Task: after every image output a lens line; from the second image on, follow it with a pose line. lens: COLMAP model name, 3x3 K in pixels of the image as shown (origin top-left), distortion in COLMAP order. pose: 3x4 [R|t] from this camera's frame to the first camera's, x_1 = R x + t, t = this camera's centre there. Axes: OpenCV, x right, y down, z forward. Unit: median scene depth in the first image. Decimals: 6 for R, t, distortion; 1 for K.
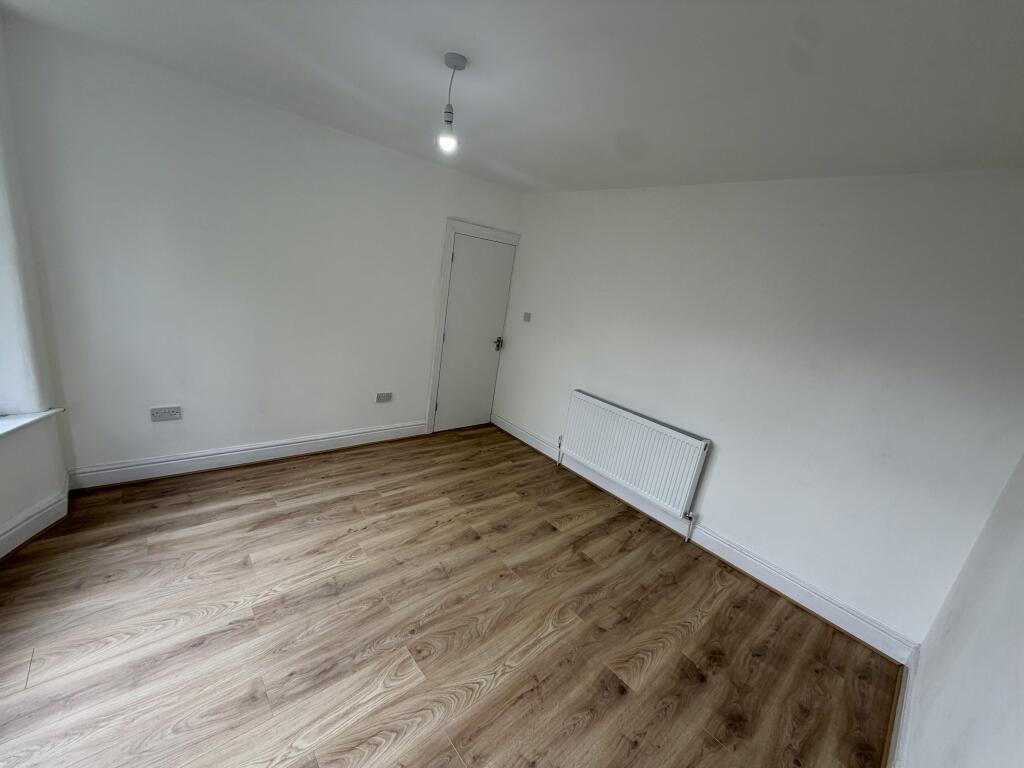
lens RADIAL K [[406.5, 0, 510.6], [0, 406.5, 384.2], [0, 0, 1]] dist [-0.002428, -0.000046]
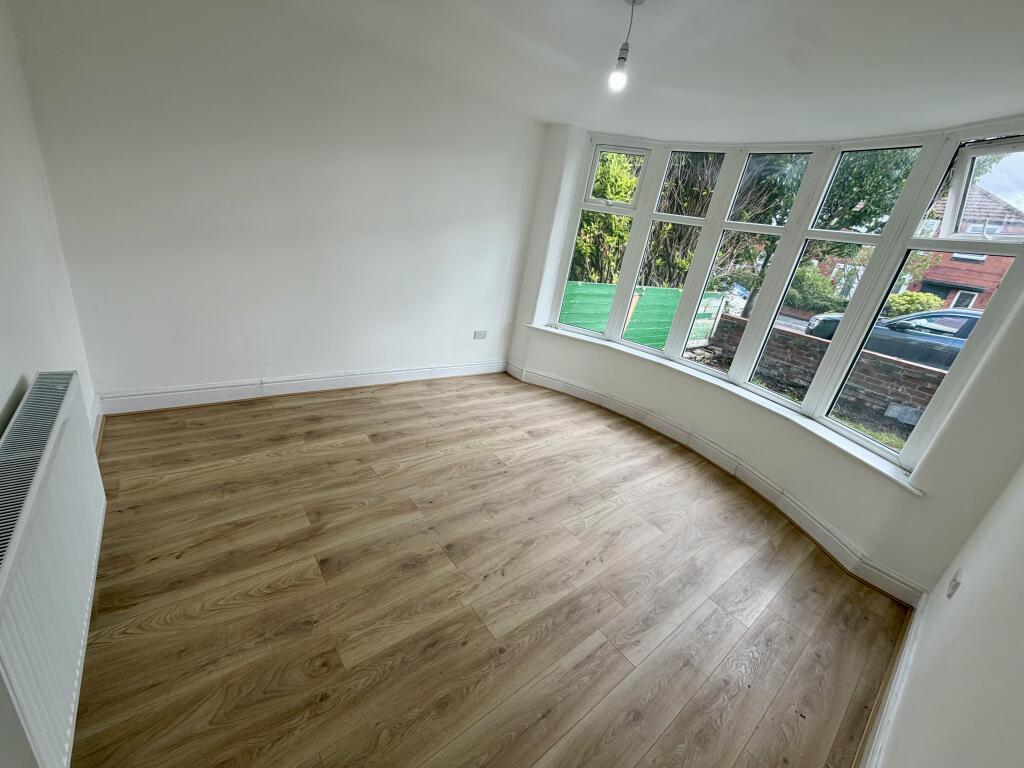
lens RADIAL K [[406.5, 0, 504.4], [0, 406.5, 382.7], [0, 0, 1]] dist [-0.002428, -0.000046]
pose [[-0.947984, -0.313218, -0.056754, -0.040942], [-0.285994, 0.759786, 0.583894, -0.346654], [-0.139765, 0.569753, -0.809844, 1.467752]]
